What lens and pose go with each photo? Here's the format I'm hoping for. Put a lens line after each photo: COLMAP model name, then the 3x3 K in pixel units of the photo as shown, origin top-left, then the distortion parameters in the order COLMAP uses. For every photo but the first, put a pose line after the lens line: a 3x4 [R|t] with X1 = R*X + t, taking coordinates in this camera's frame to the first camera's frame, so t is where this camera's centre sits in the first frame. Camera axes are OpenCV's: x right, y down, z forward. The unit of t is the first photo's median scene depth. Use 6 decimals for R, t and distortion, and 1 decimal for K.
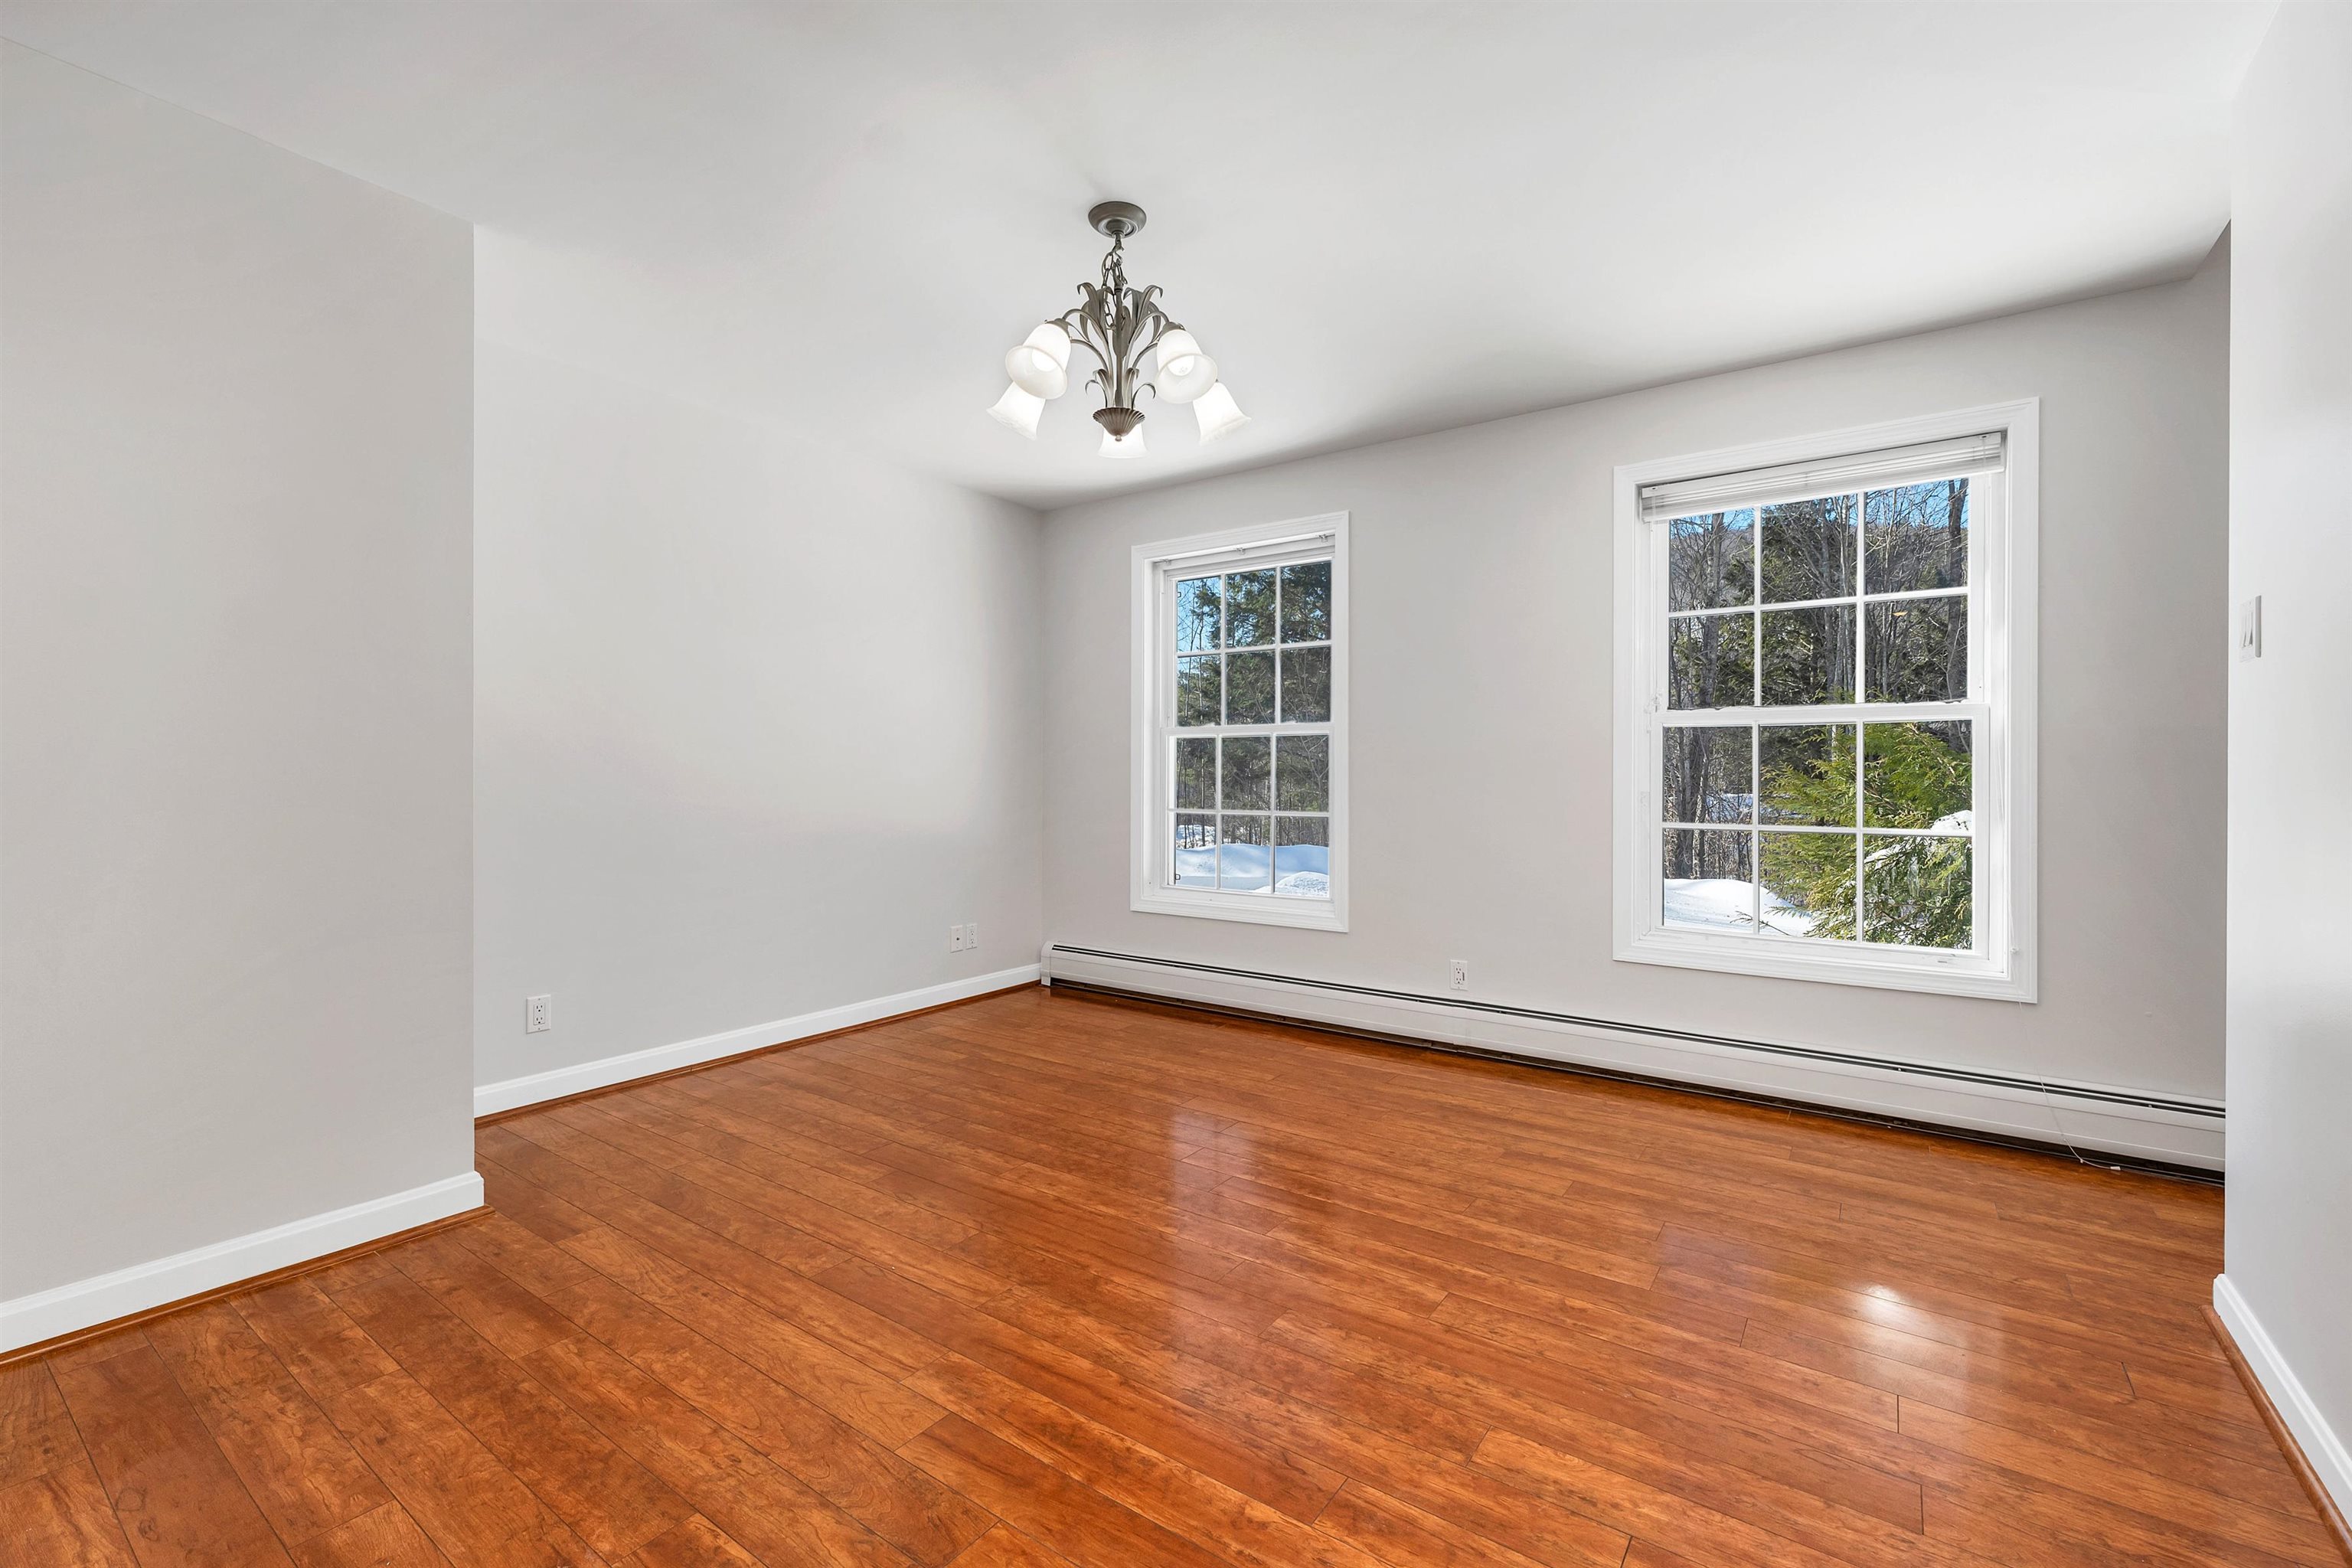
lens RADIAL K [[991.3, 0, 1169.9], [0, 991.3, 778.2], [0, 0, 1]] dist [-0.001733, 0.000026]
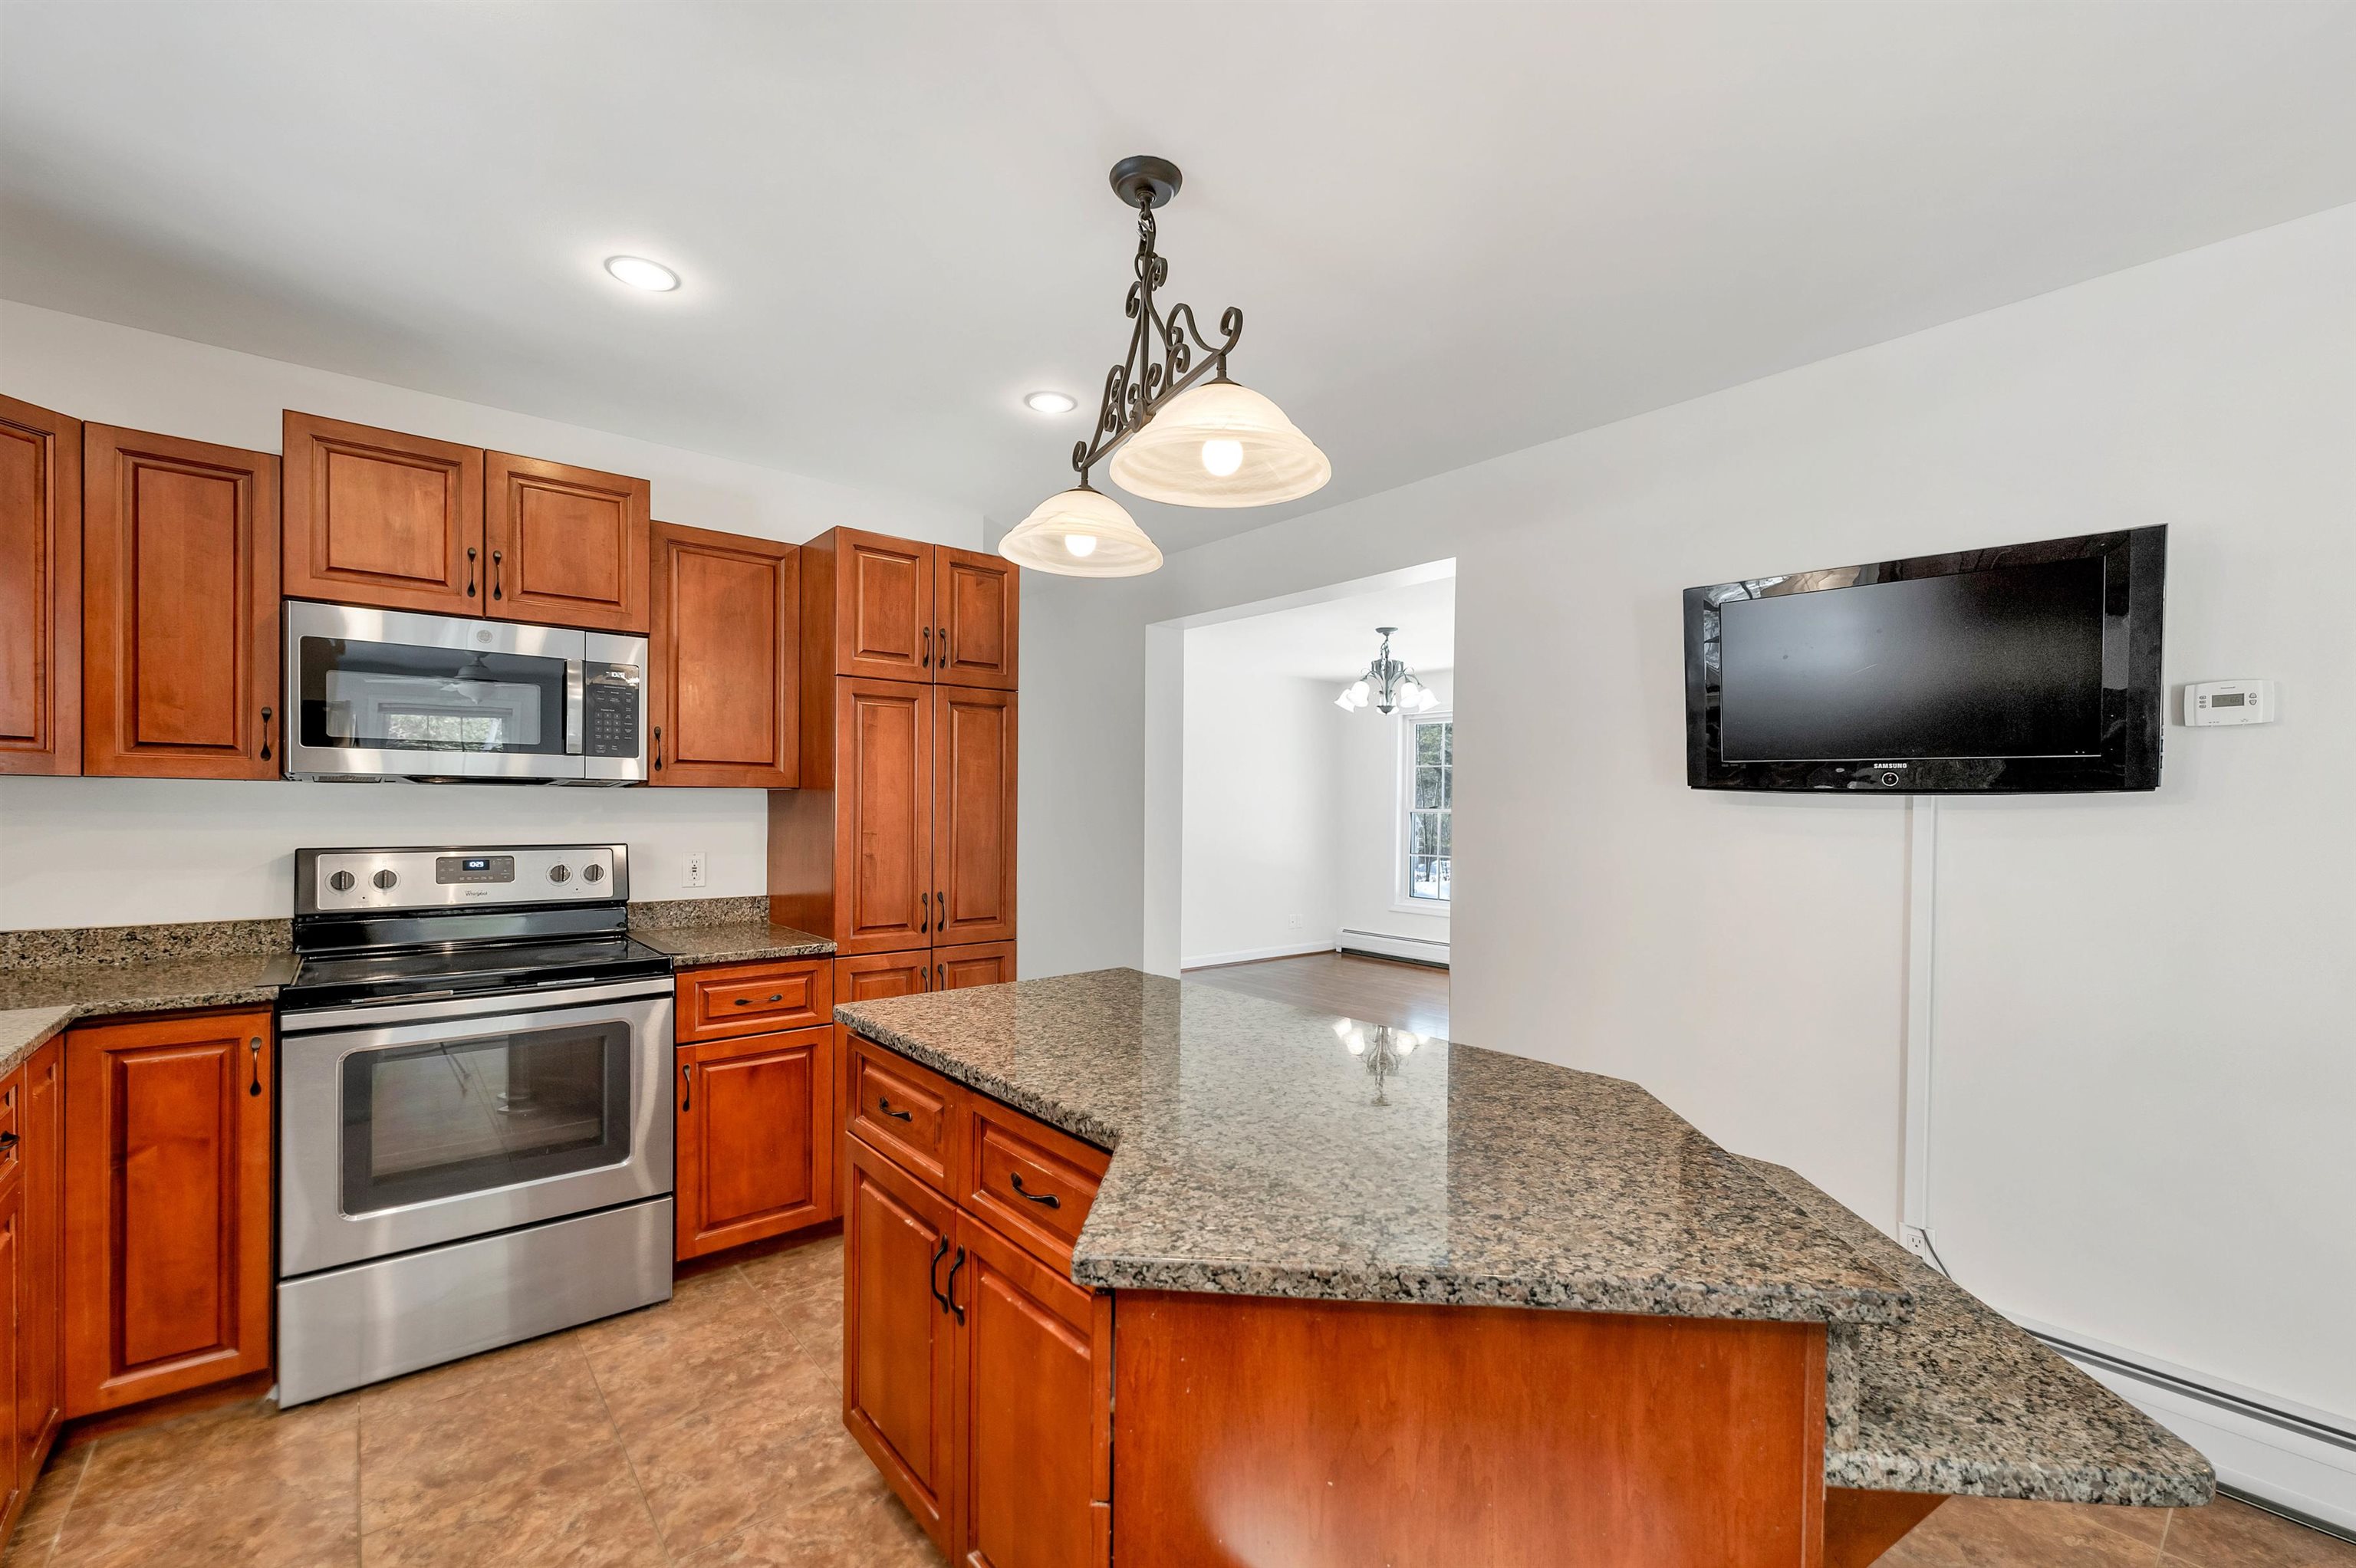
lens RADIAL K [[999.2, 0, 1175.8], [0, 999.2, 812.8], [0, 0, 1]] dist [0.006812, 0.000126]
pose [[0.968690, 0.010421, -0.248056, 0.057624], [-0.010178, 0.999946, 0.002262, -0.072099], [0.248066, 0.000334, 0.968743, -1.442802]]
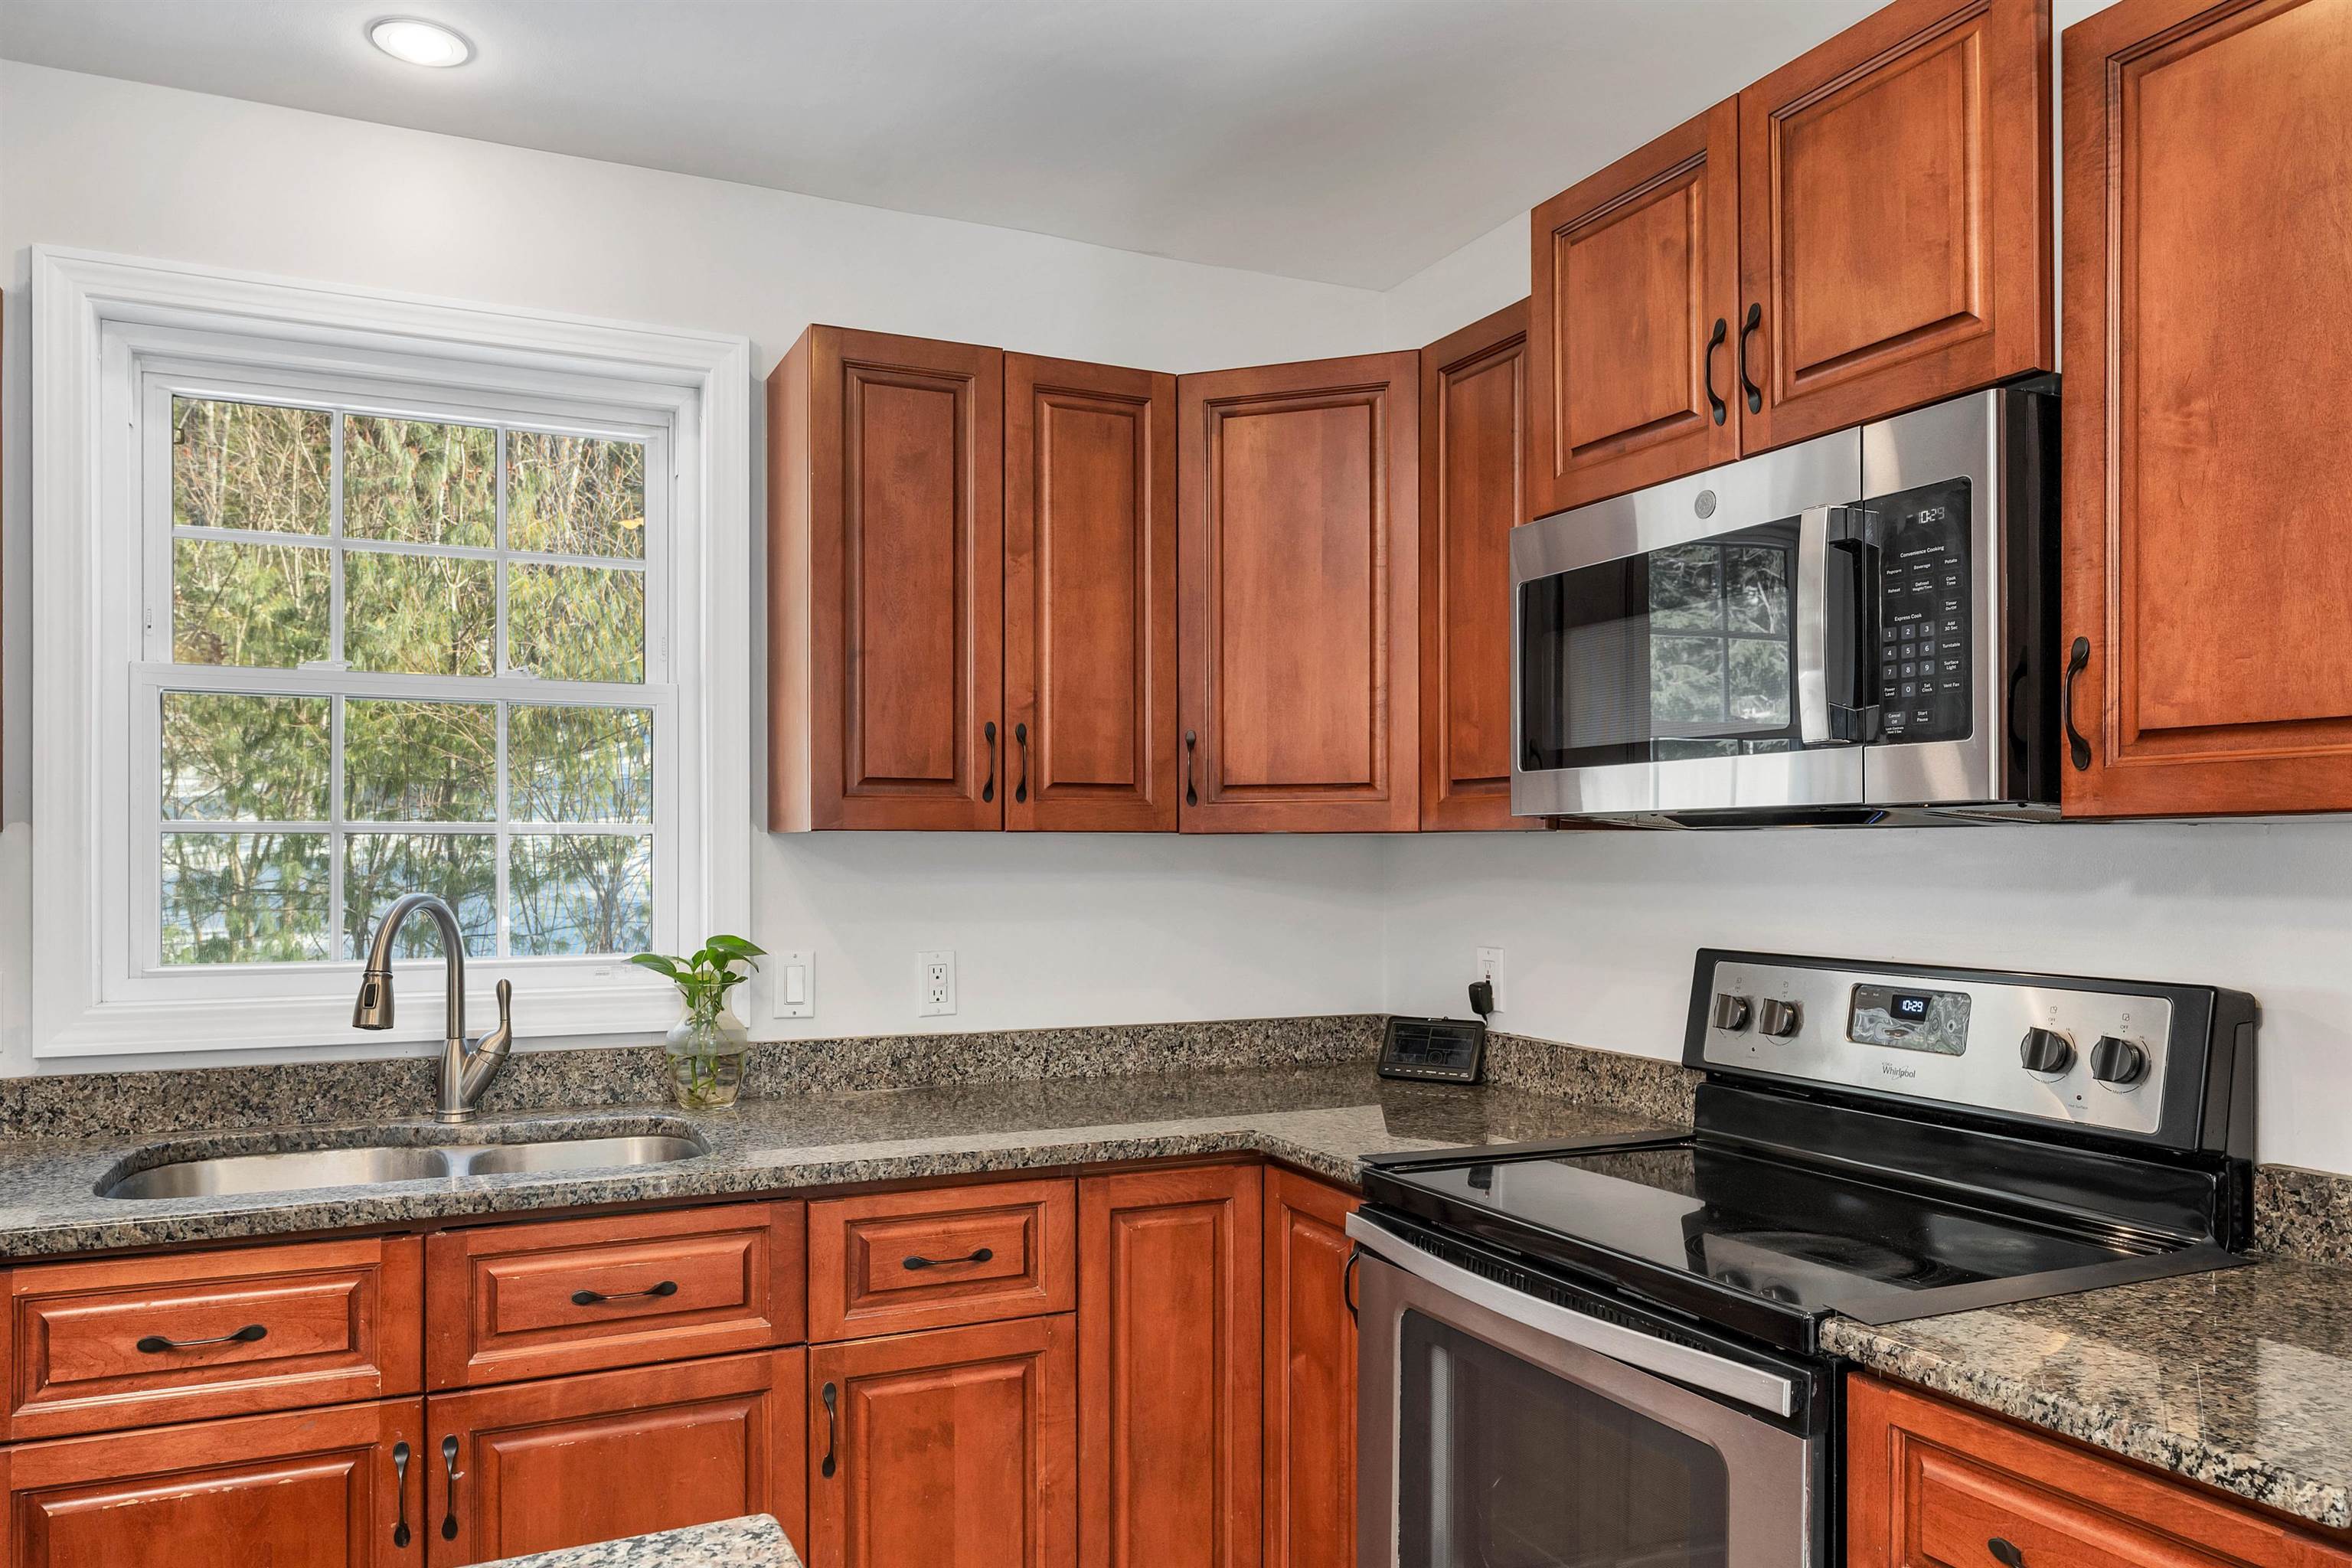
lens RADIAL K [[1622.5, 0, 1167.1], [0, 1622.5, 851.2], [0, 0, 1]] dist [-0.003415, 0.000156]
pose [[-0.486336, -0.002113, -0.873769, -0.082187], [-0.006071, 0.999981, 0.000961, -0.078743], [0.873751, 0.005772, -0.486340, -0.559246]]
